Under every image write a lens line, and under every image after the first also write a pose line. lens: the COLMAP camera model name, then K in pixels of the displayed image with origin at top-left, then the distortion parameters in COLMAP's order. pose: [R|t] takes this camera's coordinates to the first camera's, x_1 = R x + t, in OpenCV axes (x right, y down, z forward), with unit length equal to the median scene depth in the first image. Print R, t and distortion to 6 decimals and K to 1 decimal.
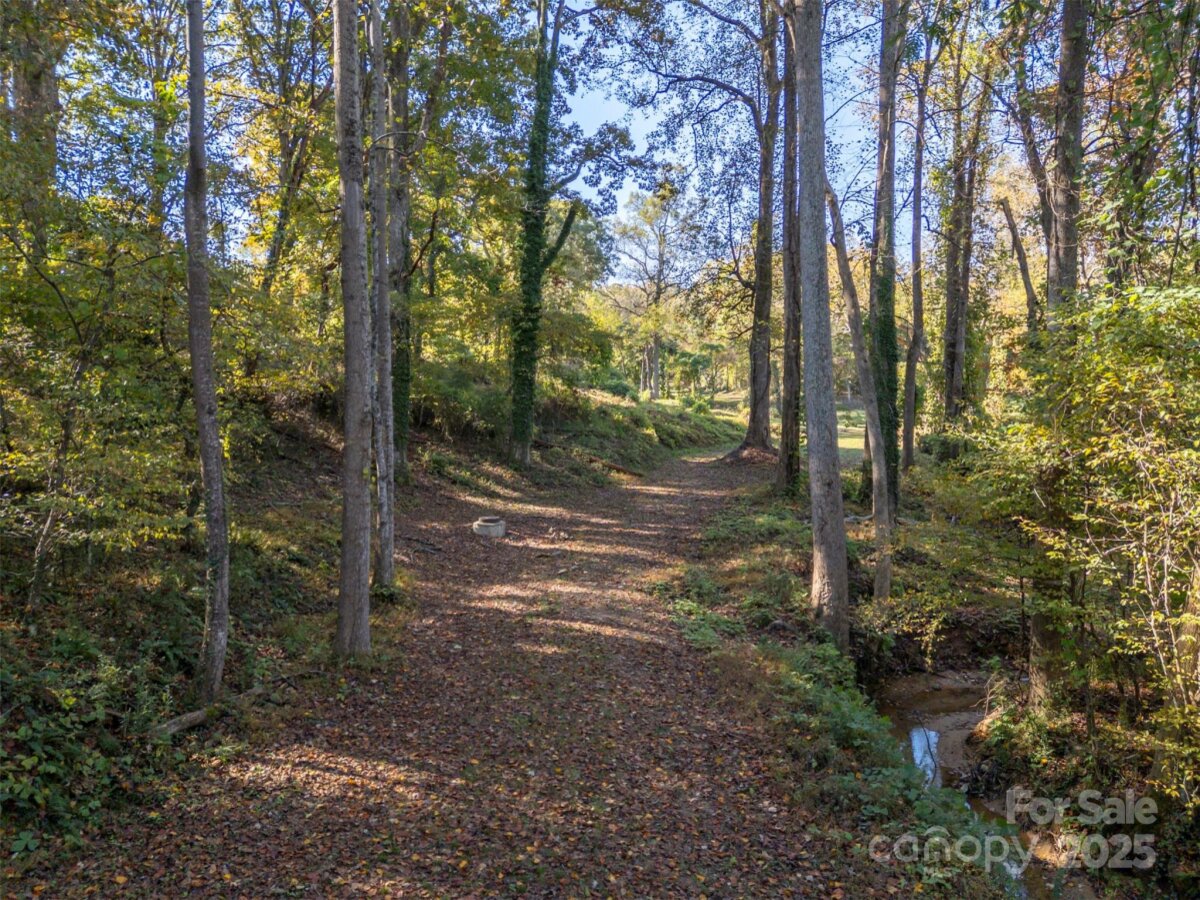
lens RADIAL K [[853.0, 0, 600.0], [0, 853.0, 450.0], [0, 0, 1]] dist [0.110443, -0.000428]
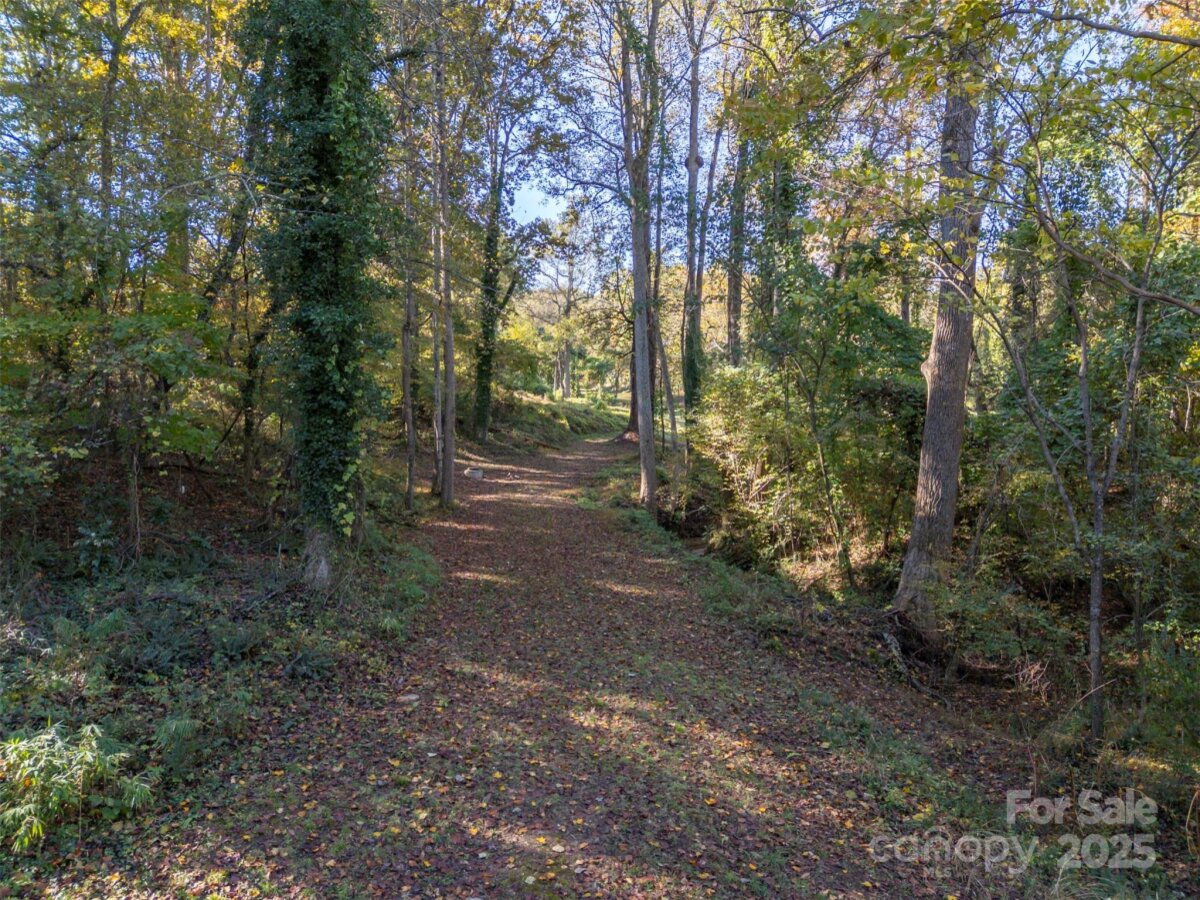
lens RADIAL K [[853.0, 0, 600.0], [0, 853.0, 450.0], [0, 0, 1]] dist [0.110443, -0.000428]
pose [[0.994655, -0.005492, 0.103110, -0.029586], [0.005088, 0.999978, 0.004183, 0.020626], [-0.103131, -0.003636, 0.994661, -0.445258]]
